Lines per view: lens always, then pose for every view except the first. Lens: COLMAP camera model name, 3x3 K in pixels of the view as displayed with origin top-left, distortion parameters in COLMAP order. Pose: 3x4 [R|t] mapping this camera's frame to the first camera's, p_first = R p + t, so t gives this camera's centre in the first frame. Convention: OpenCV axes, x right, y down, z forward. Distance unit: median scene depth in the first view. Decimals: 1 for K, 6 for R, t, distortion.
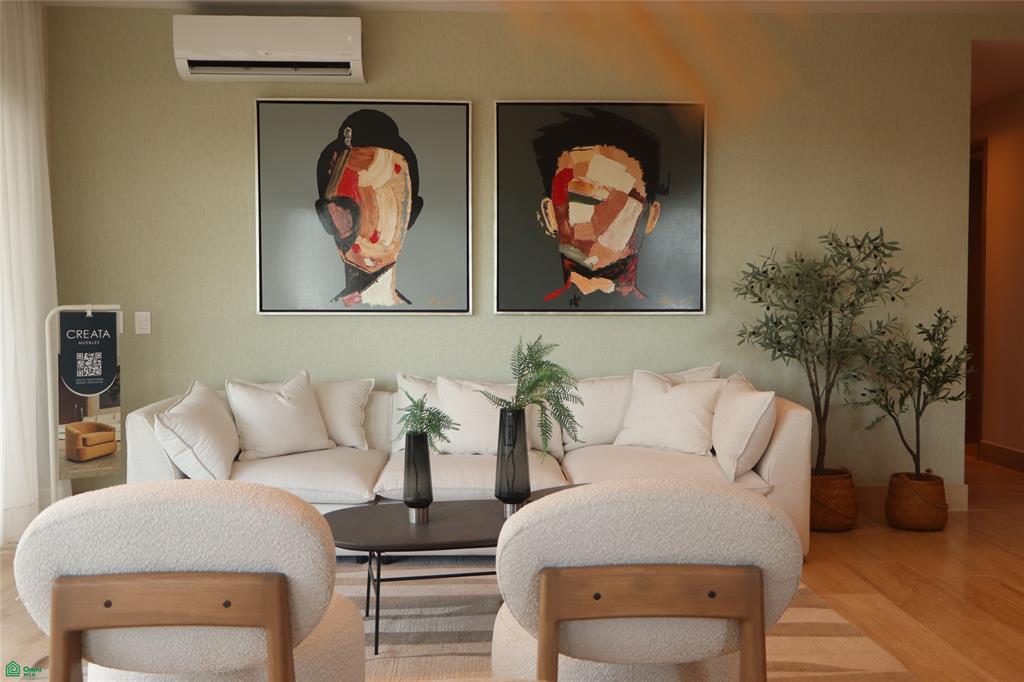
lens RADIAL K [[956.1, 0, 512.0], [0, 956.1, 341.0], [0, 0, 1]] dist [0.009183, 0.012943]
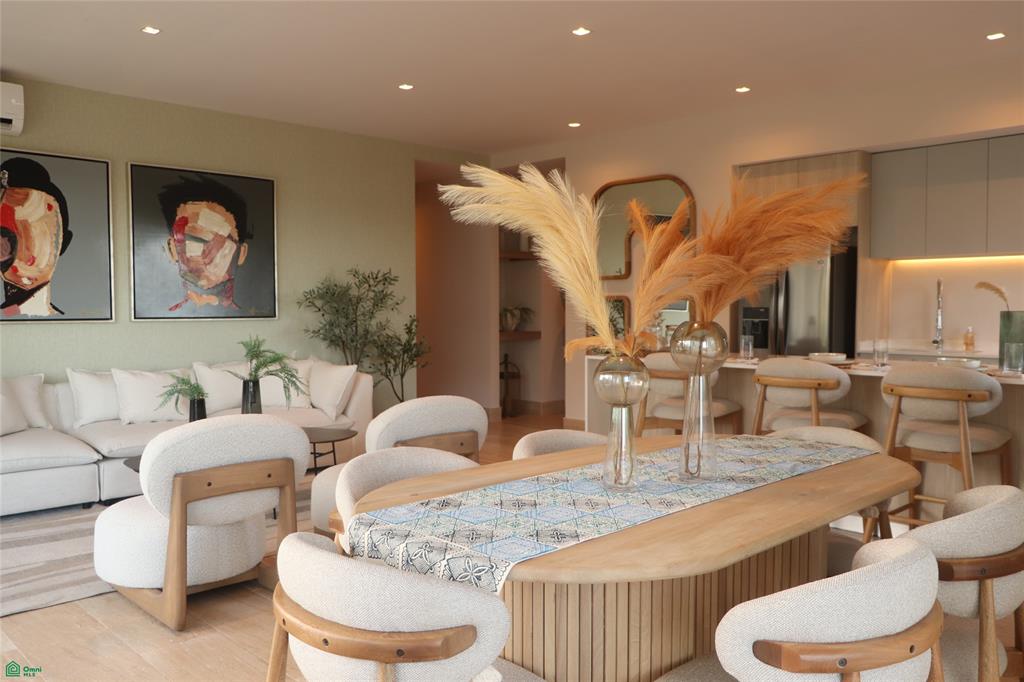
lens RADIAL K [[809.1, 0, 512.0], [0, 809.1, 341.0], [0, 0, 1]] dist [-0.004216, -0.002446]
pose [[0.742034, -0.029793, 0.669700, -0.386131], [0.028357, 0.999513, 0.013045, -0.000151], [-0.669762, 0.009311, 0.742517, -0.198937]]
